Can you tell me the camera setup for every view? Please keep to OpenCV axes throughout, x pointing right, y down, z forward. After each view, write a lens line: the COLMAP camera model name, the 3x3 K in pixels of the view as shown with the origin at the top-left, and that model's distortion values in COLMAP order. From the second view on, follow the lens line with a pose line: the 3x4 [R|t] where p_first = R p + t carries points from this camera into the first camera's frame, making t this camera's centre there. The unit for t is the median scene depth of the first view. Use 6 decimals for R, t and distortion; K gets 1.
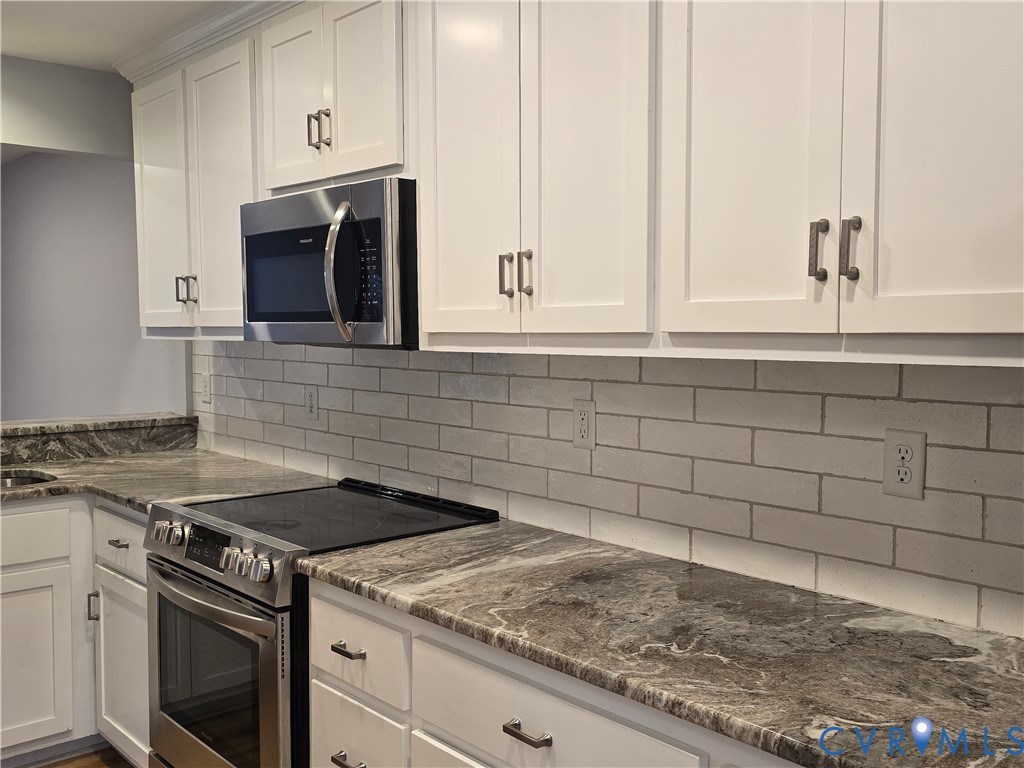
lens RADIAL K [[962.8, 0, 502.2], [0, 962.8, 382.9], [0, 0, 1]] dist [0.053620, 0.000000]
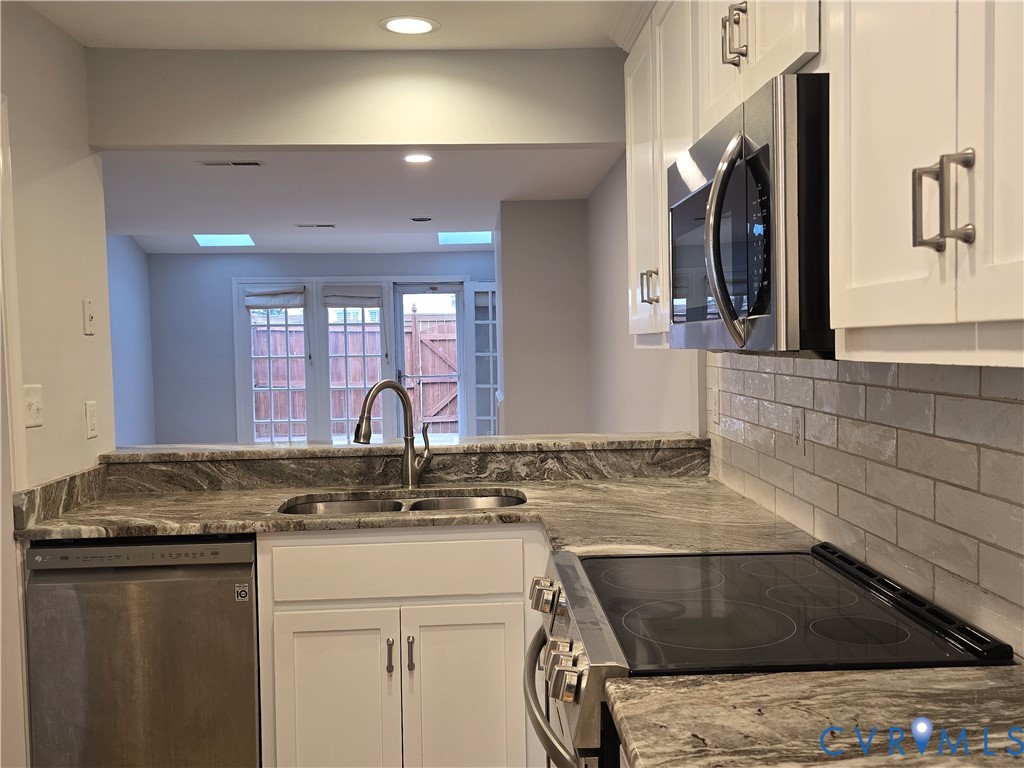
lens RADIAL K [[962.8, 0, 536.2], [0, 962.8, 387.4], [0, 0, 1]] dist [0.053620, 0.000000]
pose [[0.792236, 0.015290, -0.610024, 0.130676], [-0.019374, 0.999812, -0.000100, -0.012674], [0.609908, 0.011898, 0.792383, 0.407099]]
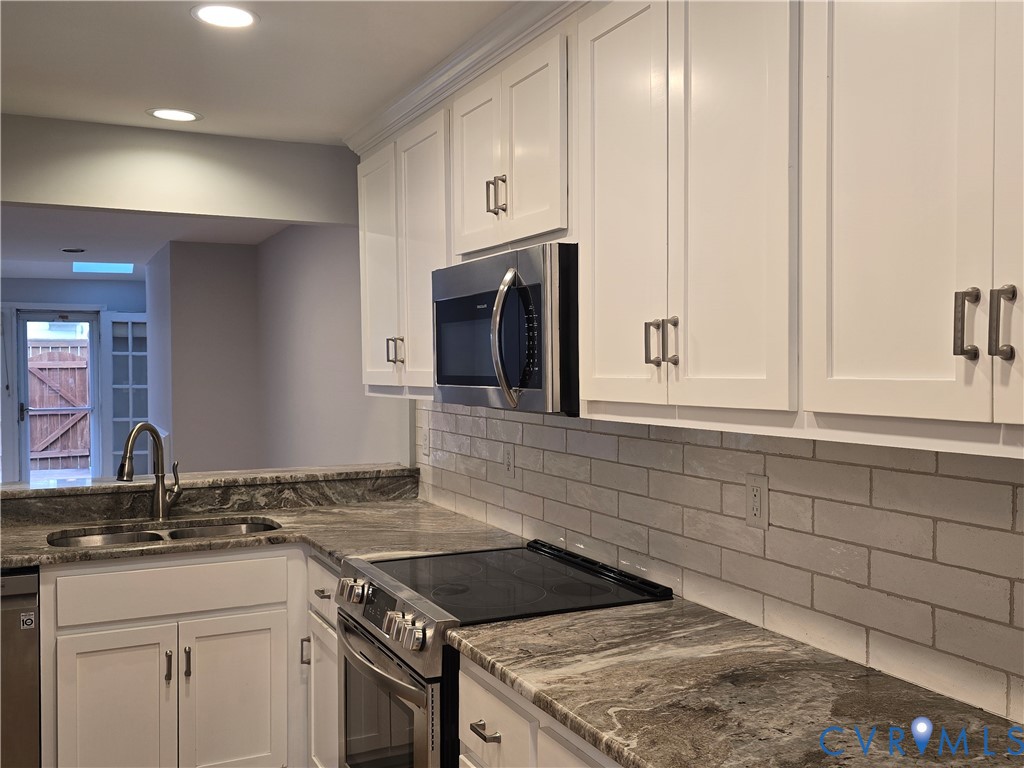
lens RADIAL K [[962.8, 0, 532.0], [0, 962.8, 393.5], [0, 0, 1]] dist [0.053620, 0.000000]
pose [[0.966509, 0.005722, -0.256569, 0.112270], [-0.013595, 0.999489, -0.028924, -0.029511], [0.256273, 0.031443, 0.966093, 0.052545]]
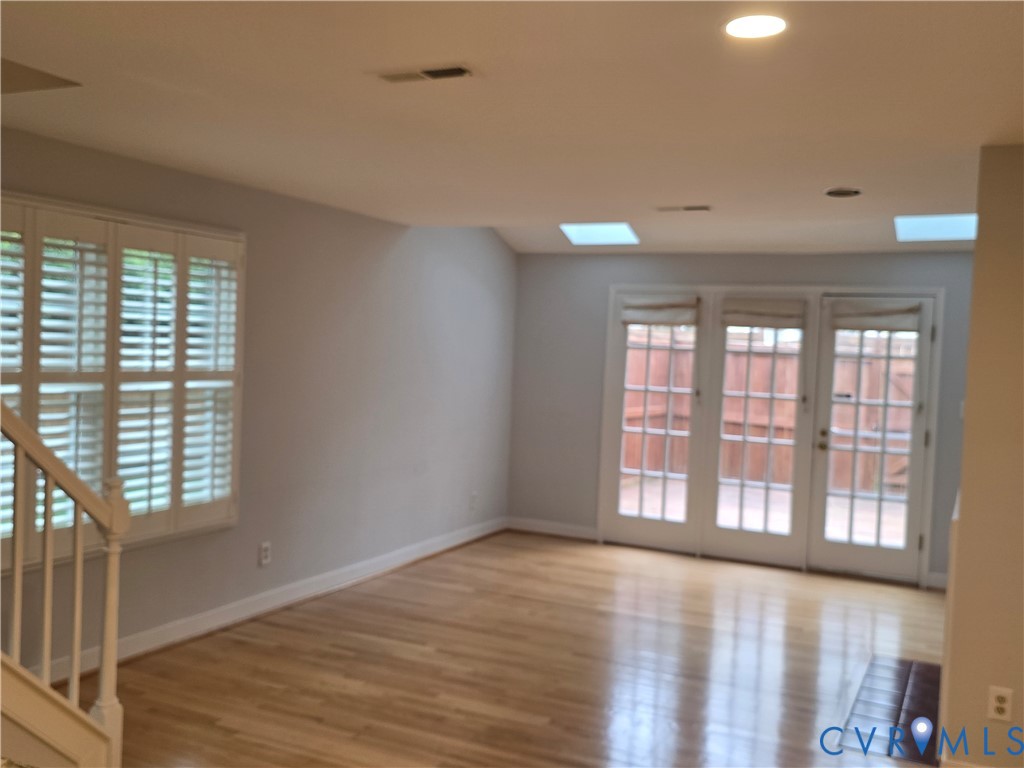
lens RADIAL K [[962.8, 0, 512.9], [0, 962.8, 380.4], [0, 0, 1]] dist [0.053620, 0.000000]
pose [[0.381648, 0.047211, -0.923101, -0.644080], [-0.097875, 0.995144, 0.010430, -0.155500], [0.919111, 0.086368, 0.384415, 1.503210]]
